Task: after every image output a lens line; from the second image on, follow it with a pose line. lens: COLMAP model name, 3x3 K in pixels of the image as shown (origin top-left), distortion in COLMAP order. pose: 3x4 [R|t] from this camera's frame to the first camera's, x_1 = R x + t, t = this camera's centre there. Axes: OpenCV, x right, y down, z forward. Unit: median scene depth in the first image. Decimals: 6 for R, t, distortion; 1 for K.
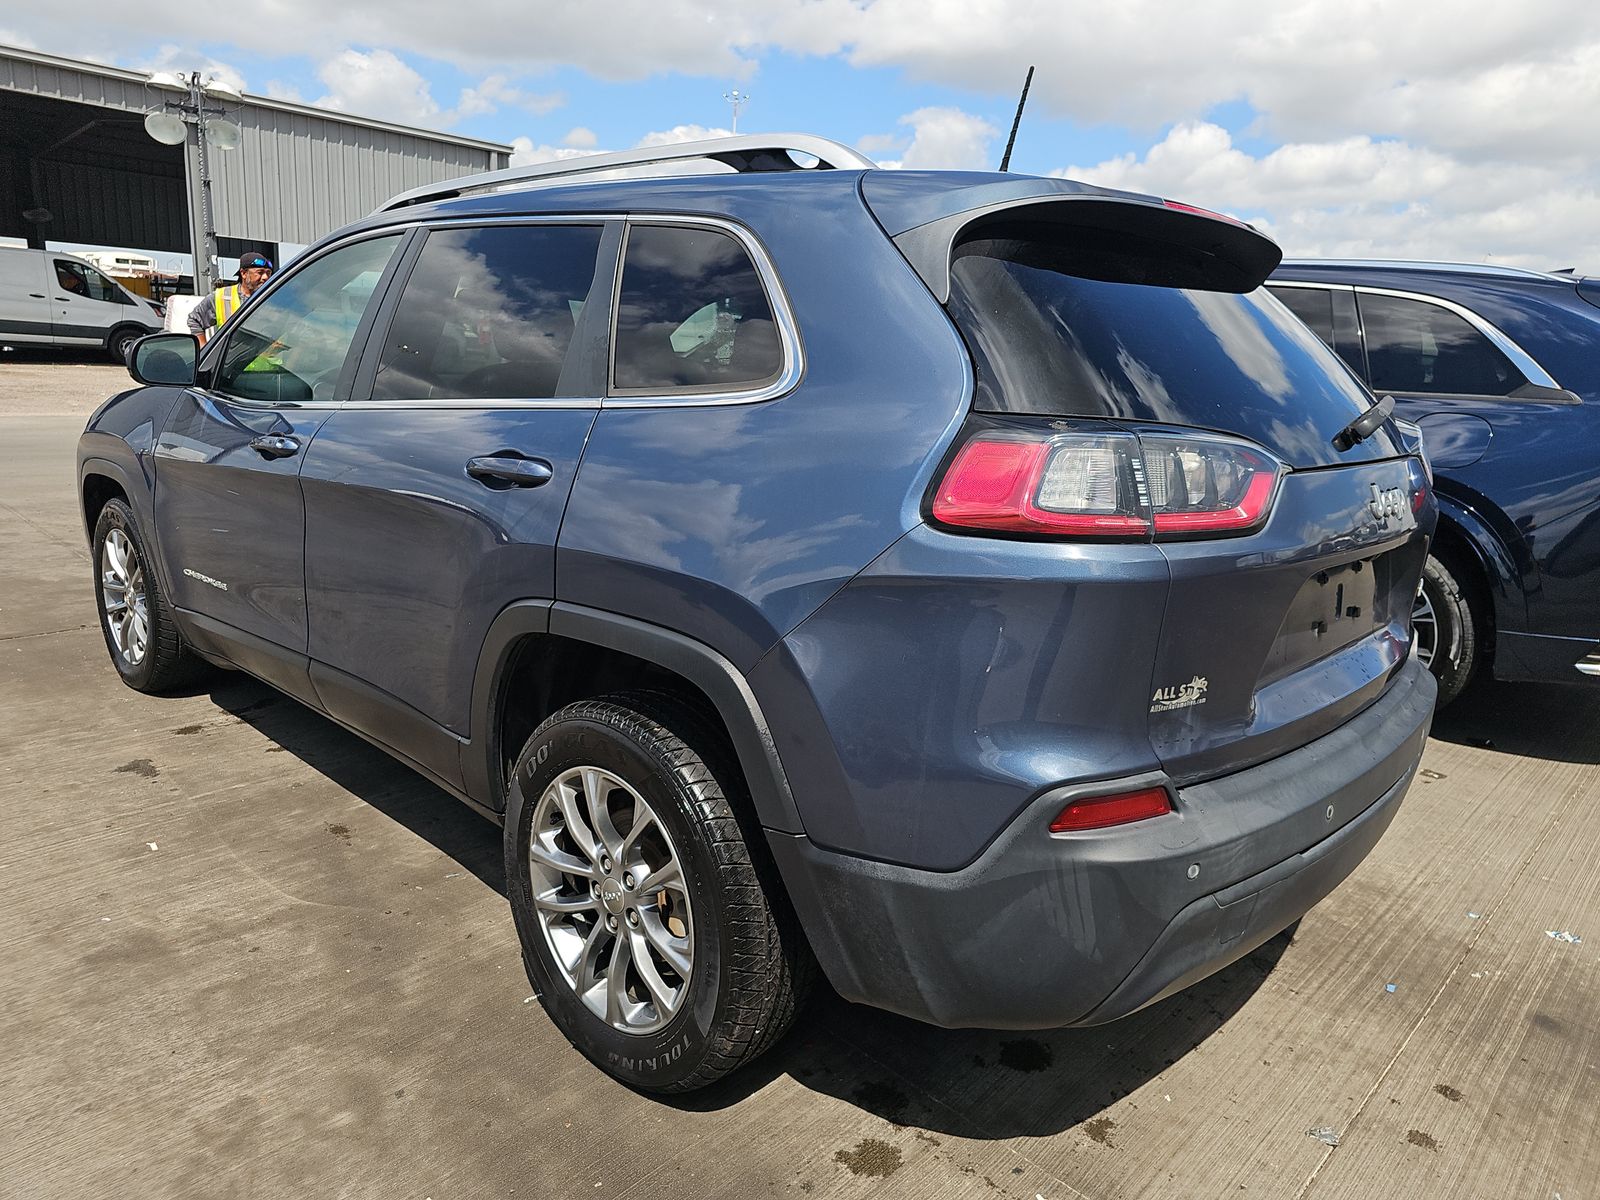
lens RADIAL K [[1050.1, 0, 800.0], [0, 1050.1, 600.0], [0, 0, 1]] dist [-0.004723, 0.001059]
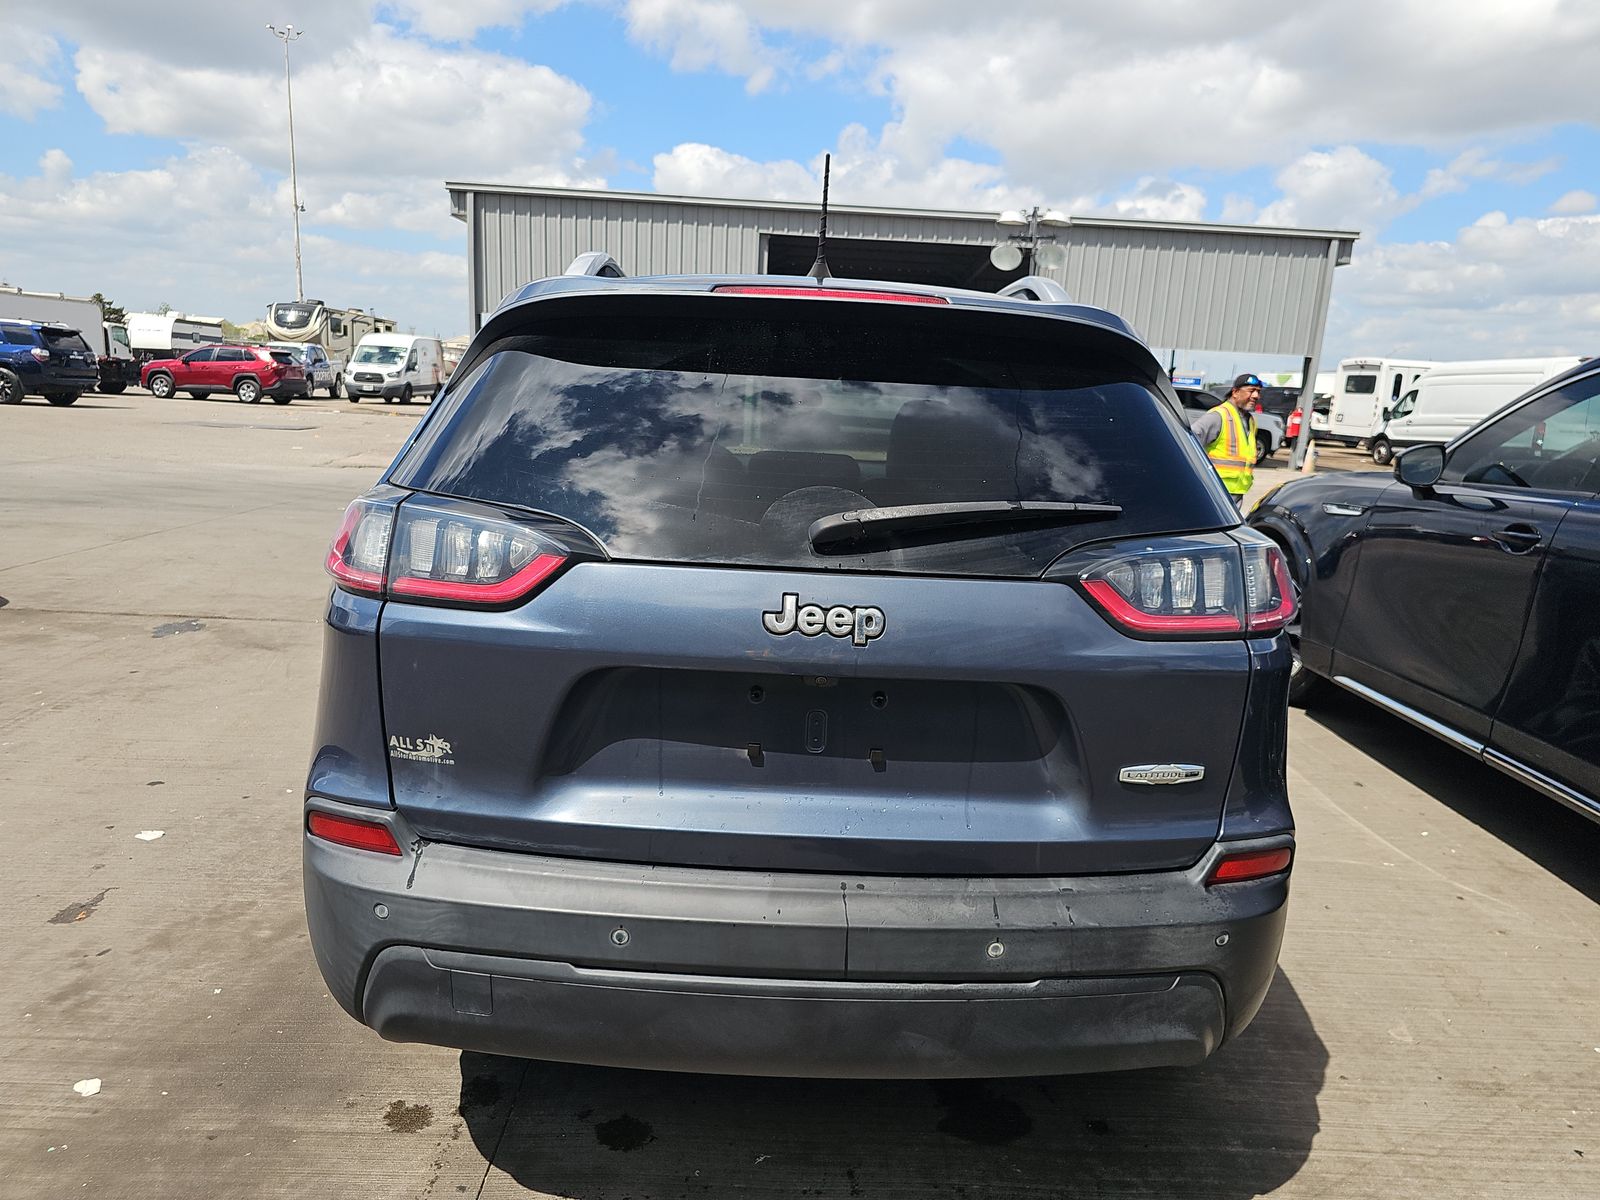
lens RADIAL K [[1050.1, 0, 800.0], [0, 1050.1, 600.0], [0, 0, 1]] dist [-0.004723, 0.001059]
pose [[0.705848, 0.113042, -0.699286, 0.941110], [-0.171936, 0.985004, -0.014321, -0.076207], [0.687181, 0.130341, 0.714699, 0.329196]]
